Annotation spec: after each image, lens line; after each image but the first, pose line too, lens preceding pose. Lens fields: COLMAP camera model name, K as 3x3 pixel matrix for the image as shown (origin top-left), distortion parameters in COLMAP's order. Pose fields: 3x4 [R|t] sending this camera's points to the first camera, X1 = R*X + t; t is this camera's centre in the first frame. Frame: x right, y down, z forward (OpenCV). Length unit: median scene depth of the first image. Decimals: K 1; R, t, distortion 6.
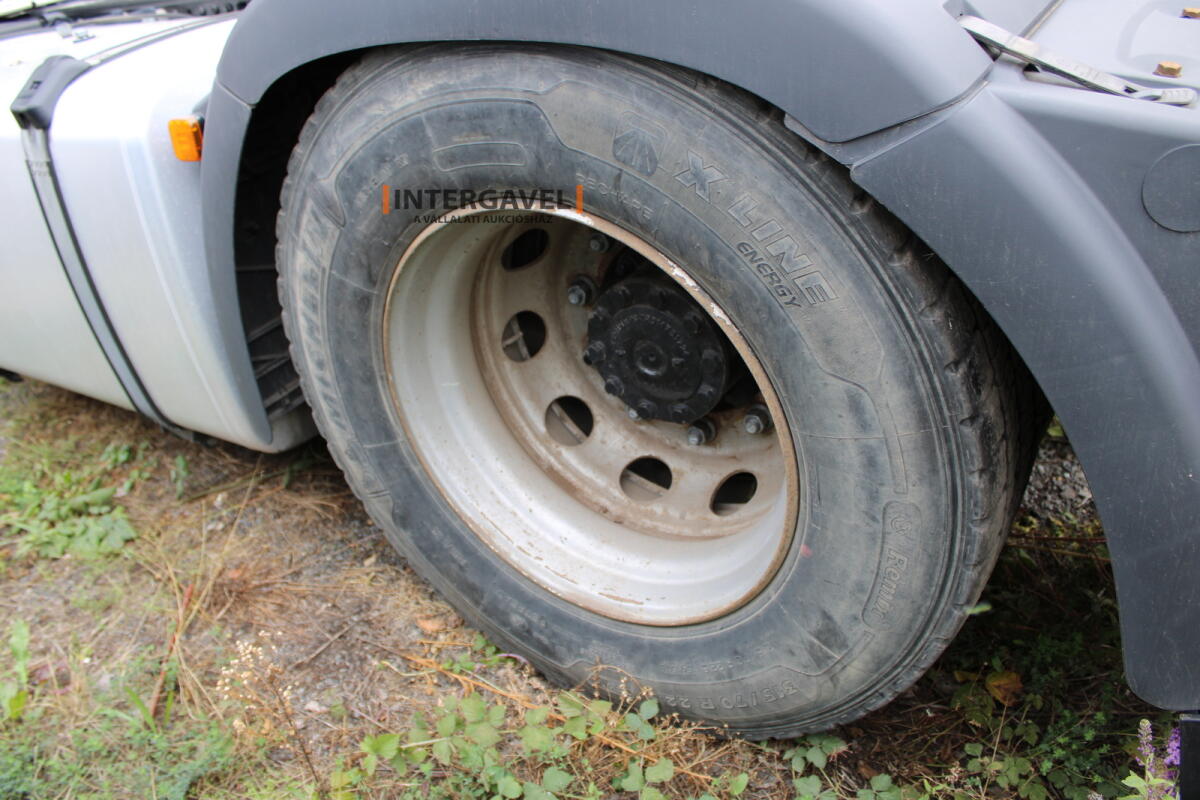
lens RADIAL K [[1004.7, 0, 595.7], [0, 1004.7, 401.1], [0, 0, 1]] dist [-0.164495, 0.148528]
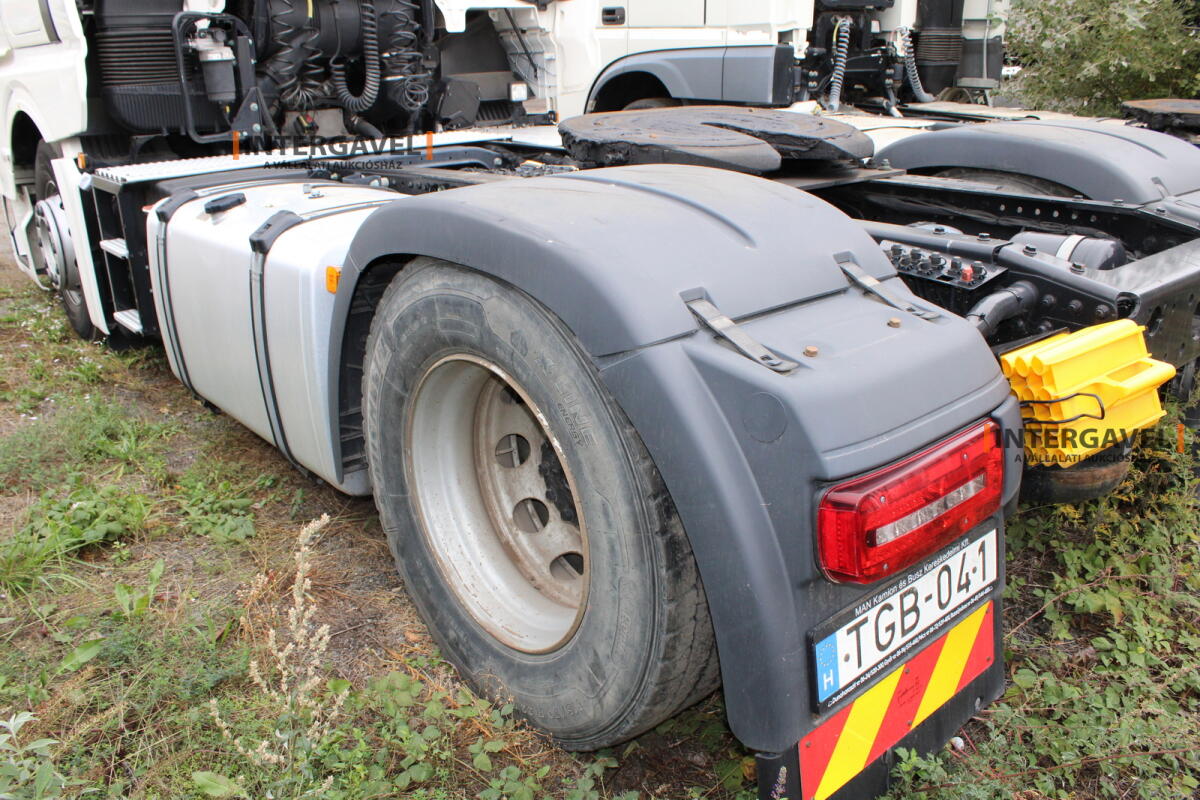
lens RADIAL K [[1004.7, 0, 595.7], [0, 1004.7, 401.1], [0, 0, 1]] dist [-0.164495, 0.148528]
pose [[0.951284, 0.208948, -0.226715, 0.434410], [-0.243914, 0.959803, -0.138867, 0.047712], [0.188586, 0.187401, 0.964011, -0.491342]]
